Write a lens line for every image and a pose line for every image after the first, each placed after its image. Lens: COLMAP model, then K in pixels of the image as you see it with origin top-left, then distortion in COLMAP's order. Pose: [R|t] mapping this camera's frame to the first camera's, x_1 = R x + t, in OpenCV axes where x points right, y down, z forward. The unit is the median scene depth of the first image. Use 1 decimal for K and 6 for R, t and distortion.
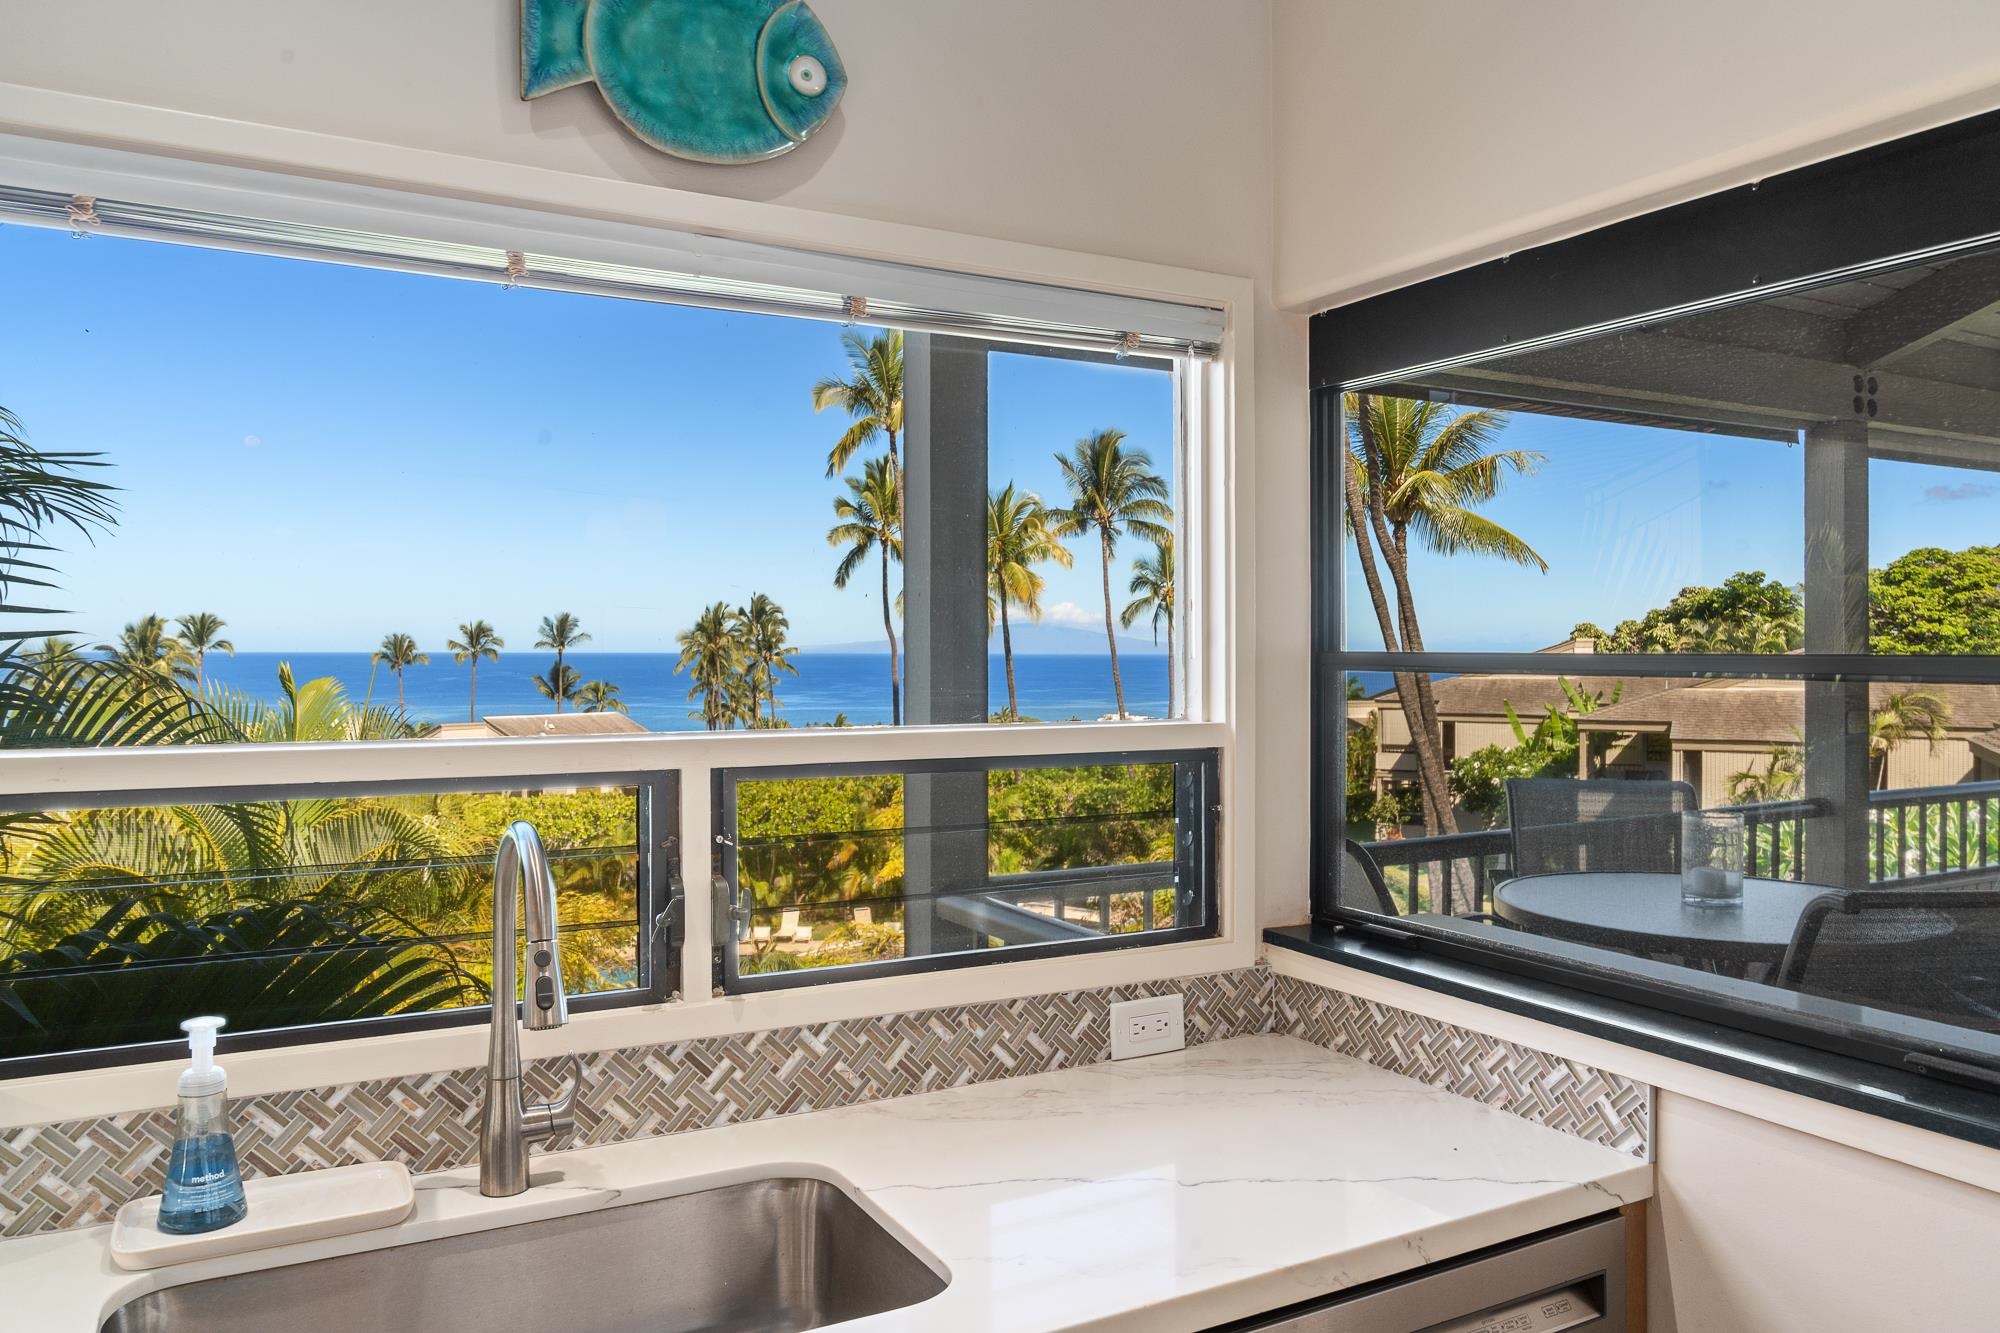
lens RADIAL K [[1401.2, 0, 993.1], [0, 1401.2, 659.4], [0, 0, 1]] dist [-0.020055, 0.000007]
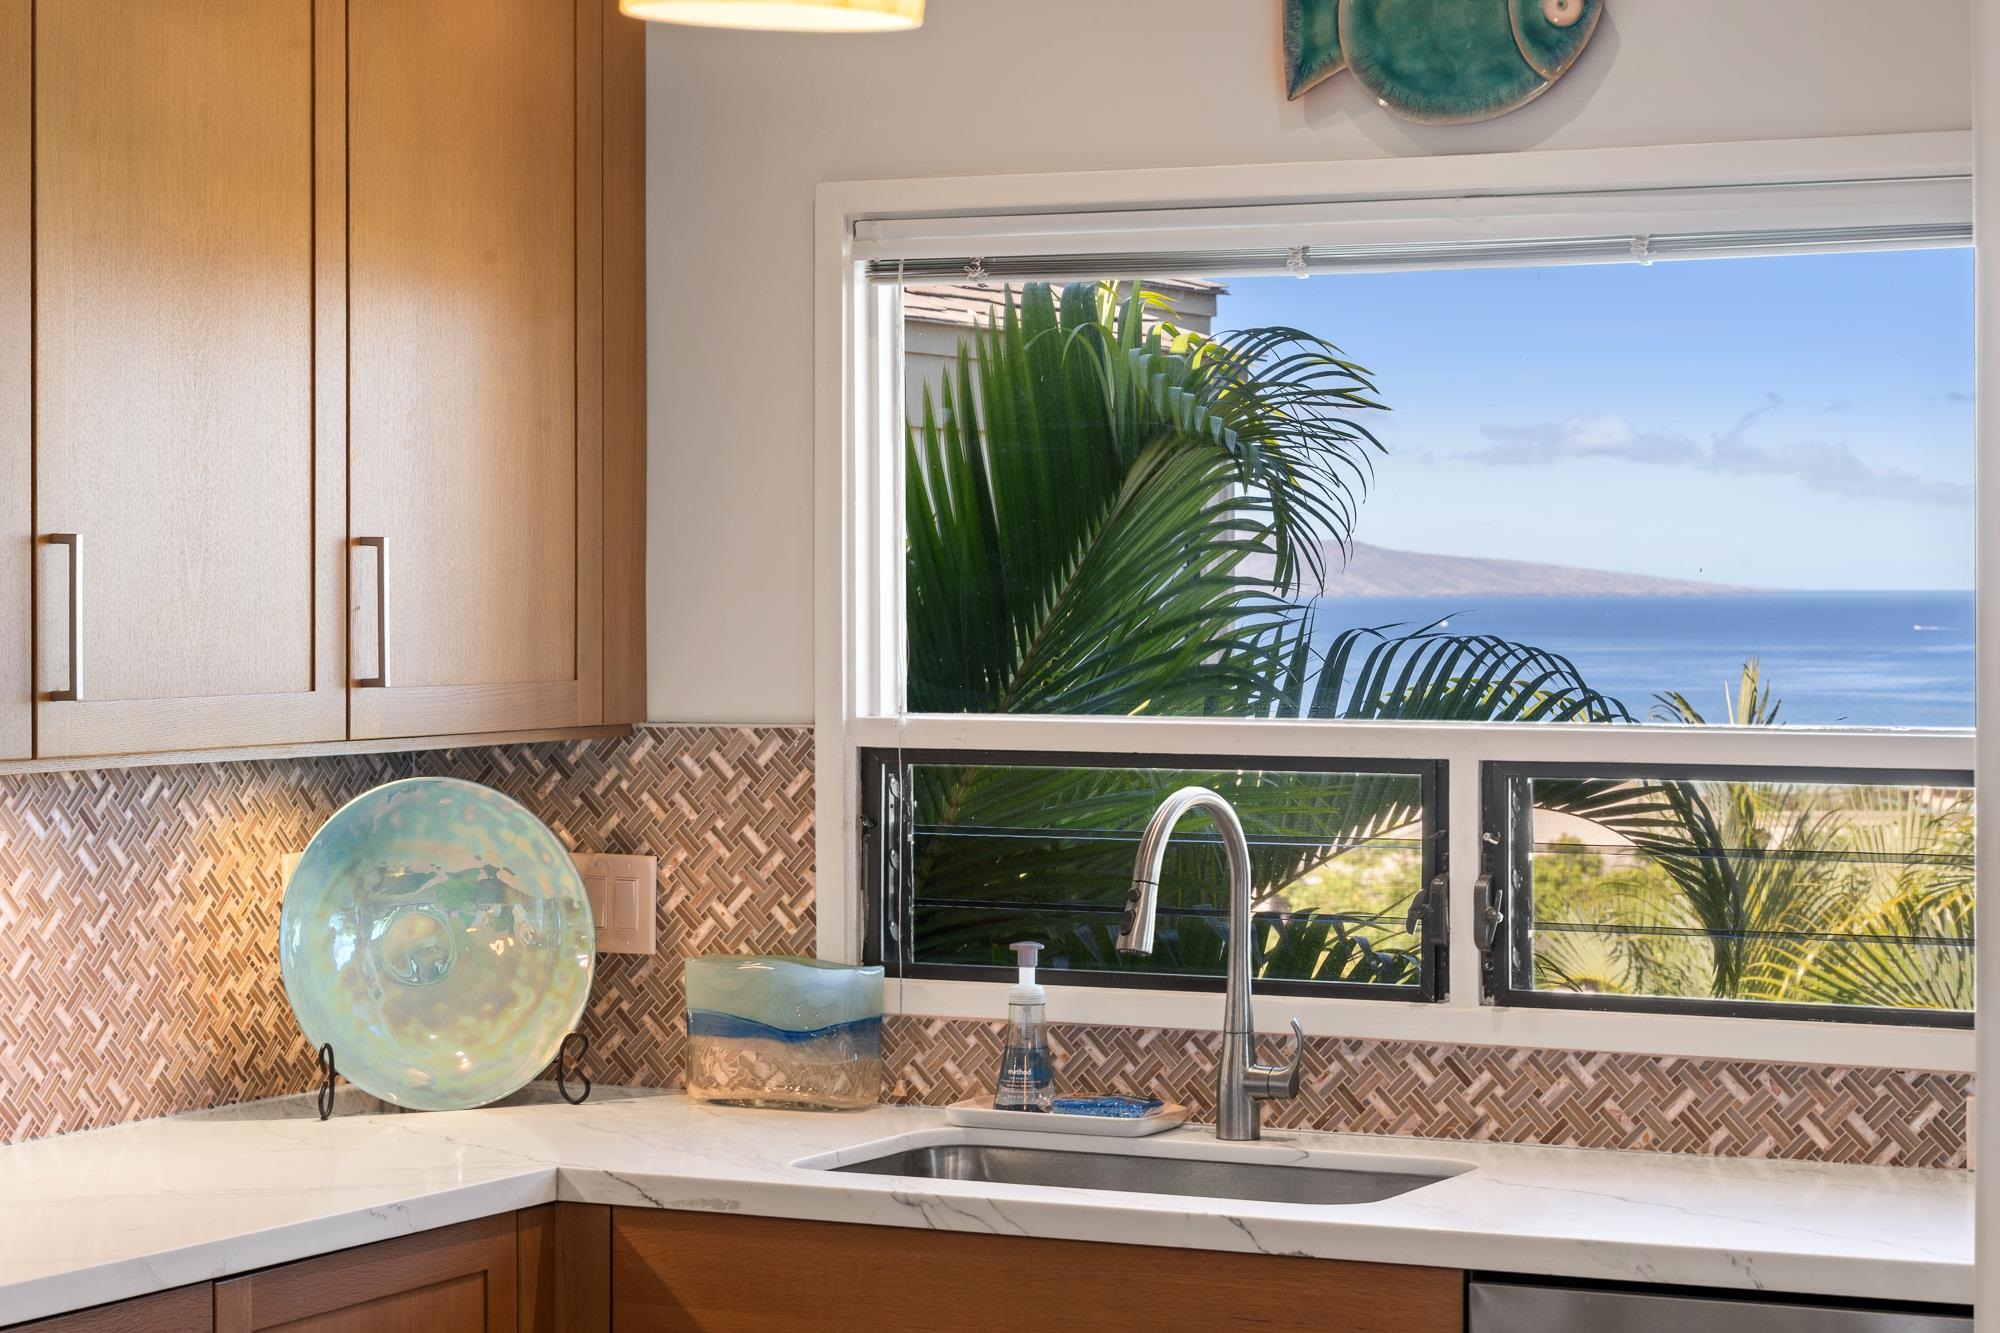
lens RADIAL K [[3999.7, 0, 986.4], [0, 3999.7, 568.1], [0, 0, 1]] dist [-0.049824, 0.000000]
pose [[0.567096, -0.004948, -0.823637, 0.085282], [-0.004718, 0.999946, -0.009256, -0.001165], [0.823638, 0.009134, 0.567042, -0.037188]]
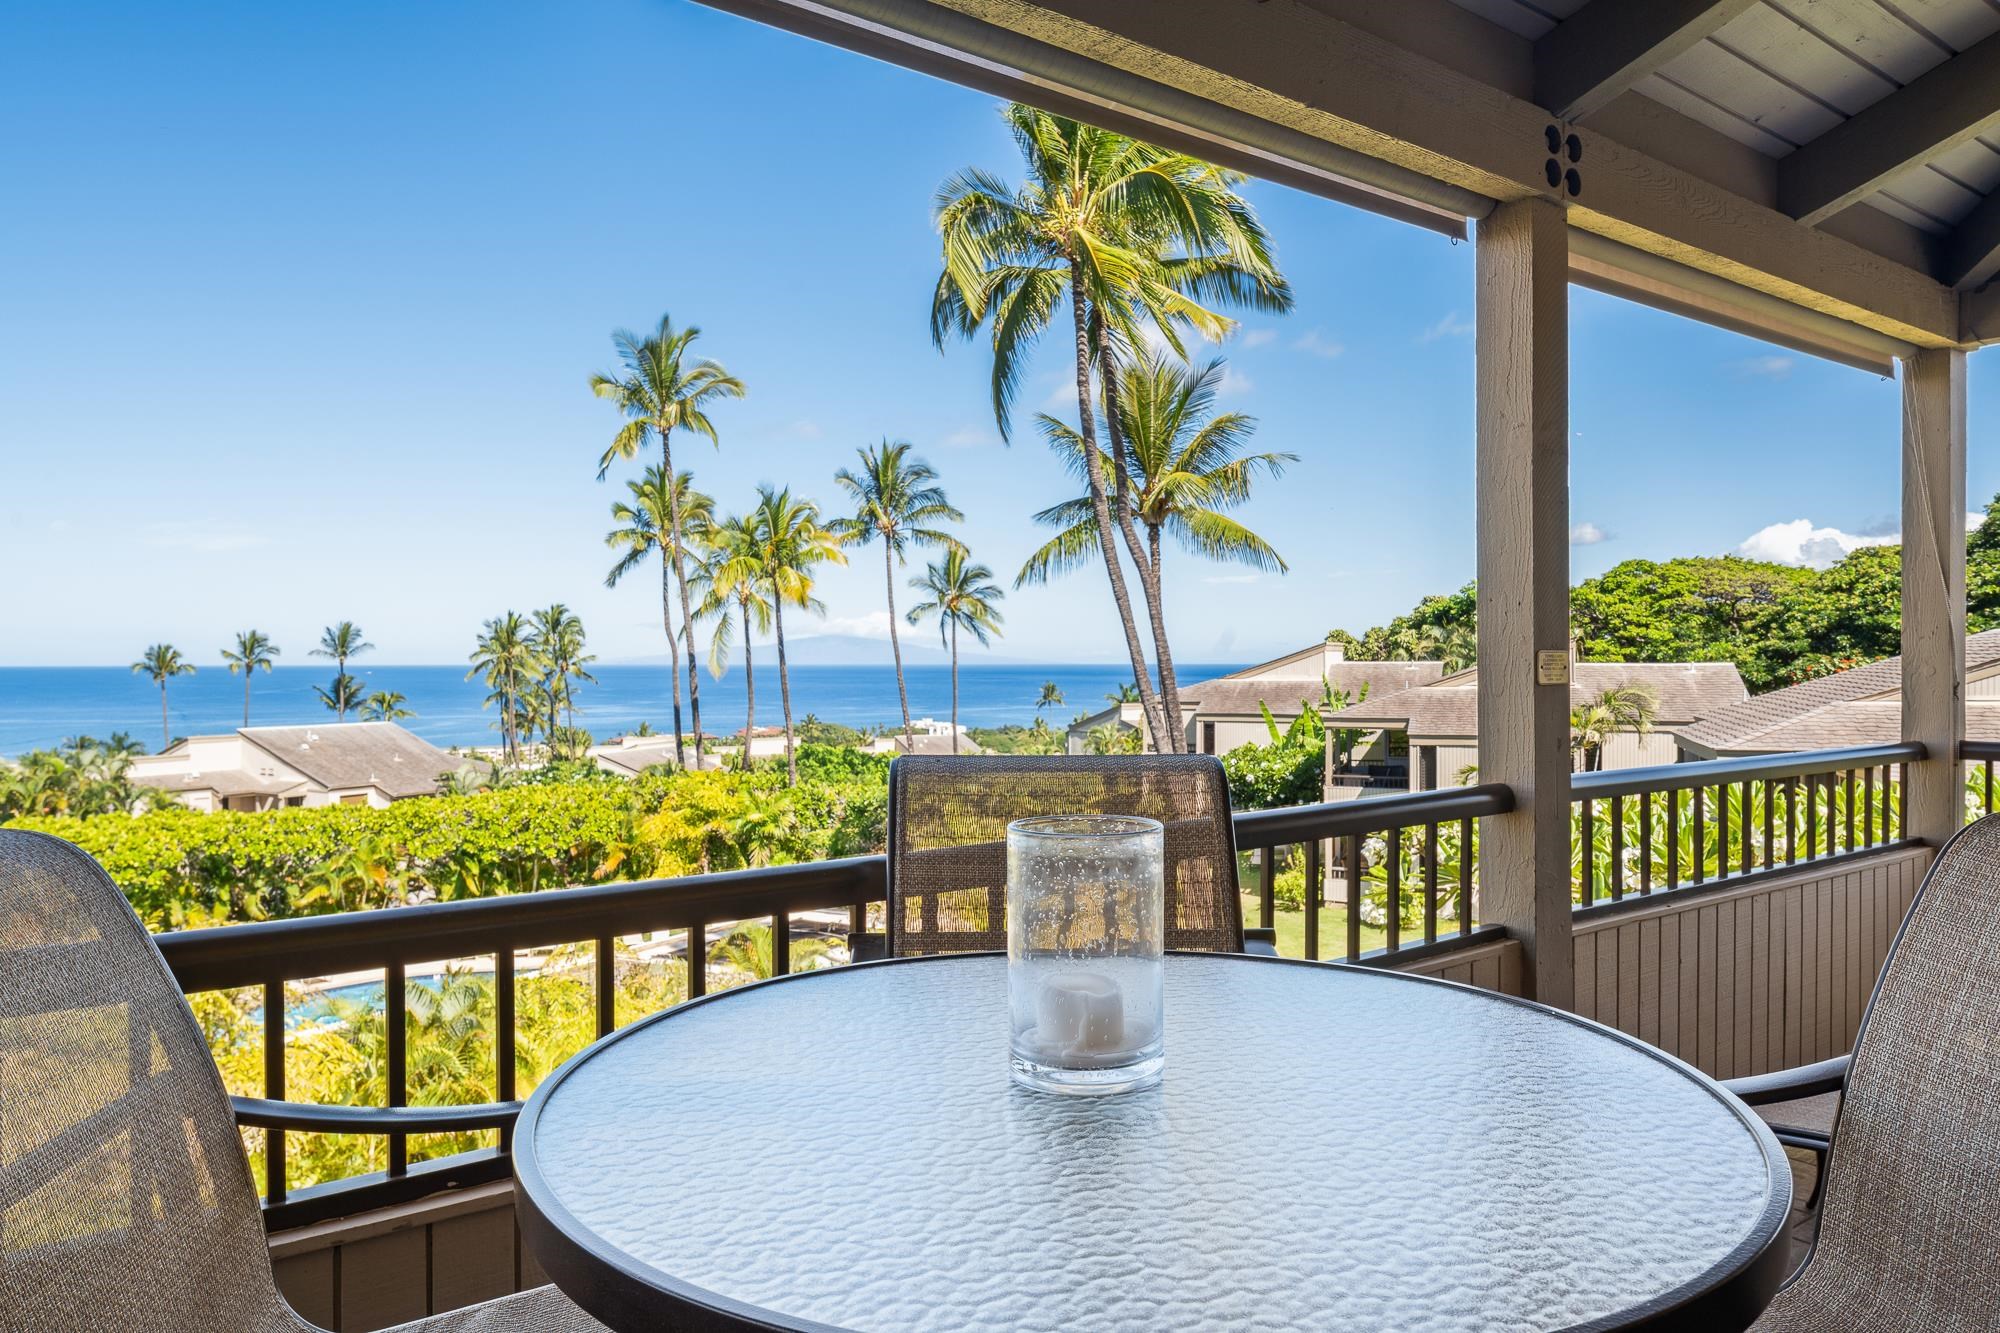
lens RADIAL K [[1330.0, 0, 994.9], [0, 1330.0, 675.1], [0, 0, 1]] dist [-0.001593, 0.002199]
pose [[0.989722, -0.005337, 0.142904, 0.037260], [0.004702, 0.999978, 0.004780, 0.006273], [-0.142926, -0.004059, 0.989725, 0.057197]]
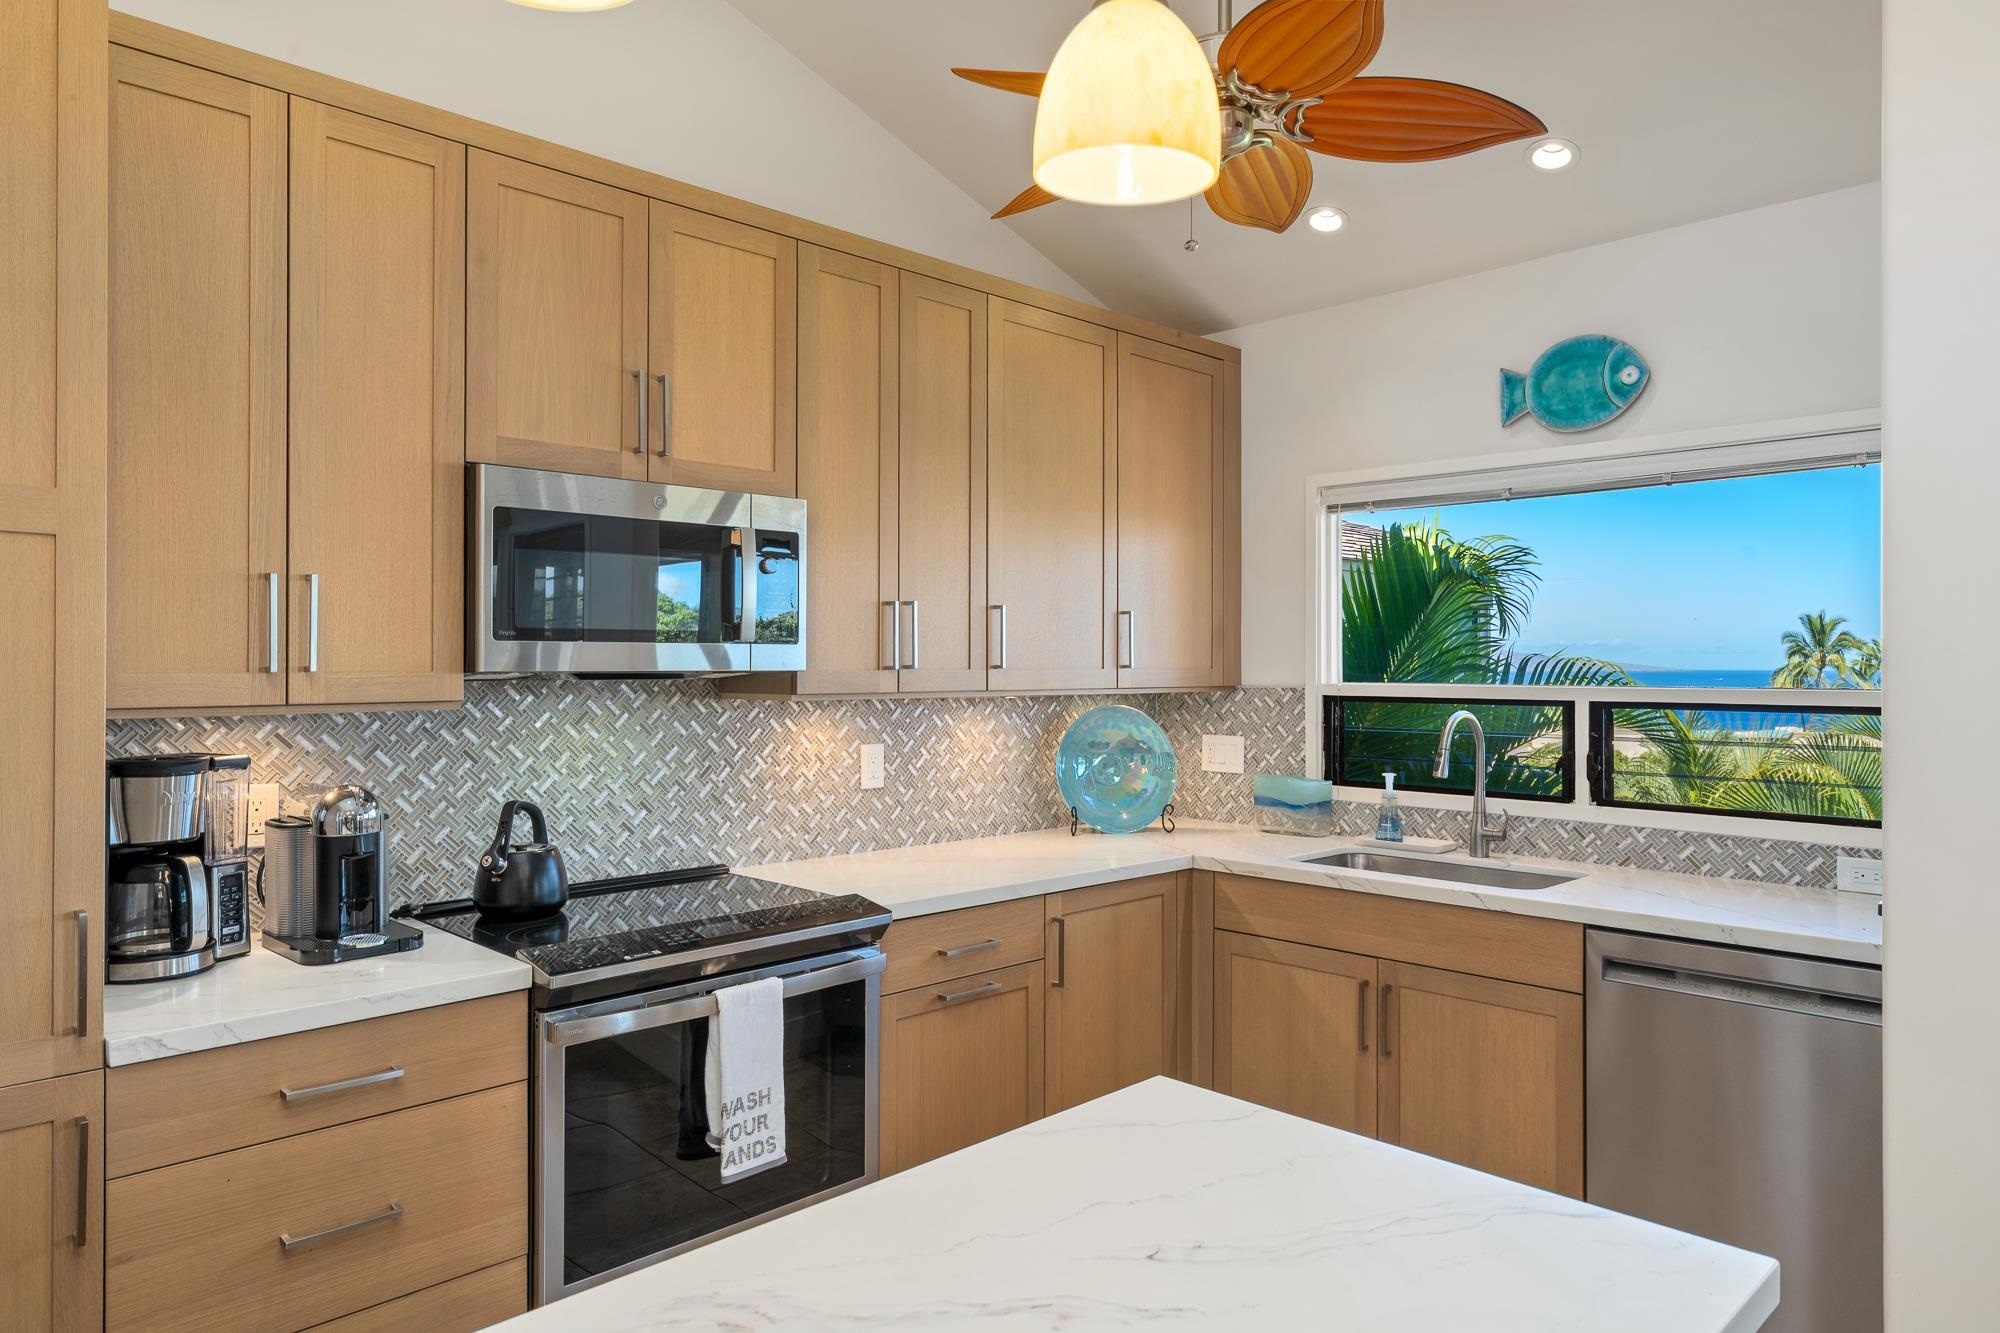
lens RADIAL K [[1205.1, 0, 992.4], [0, 1205.1, 661.3], [0, 0, 1]] dist [-0.021255, 0.010196]
pose [[0.267058, -0.003637, -0.963673, 0.064241], [-0.008598, 0.999944, -0.006157, 0.001621], [0.963642, 0.009930, 0.267012, -0.019375]]
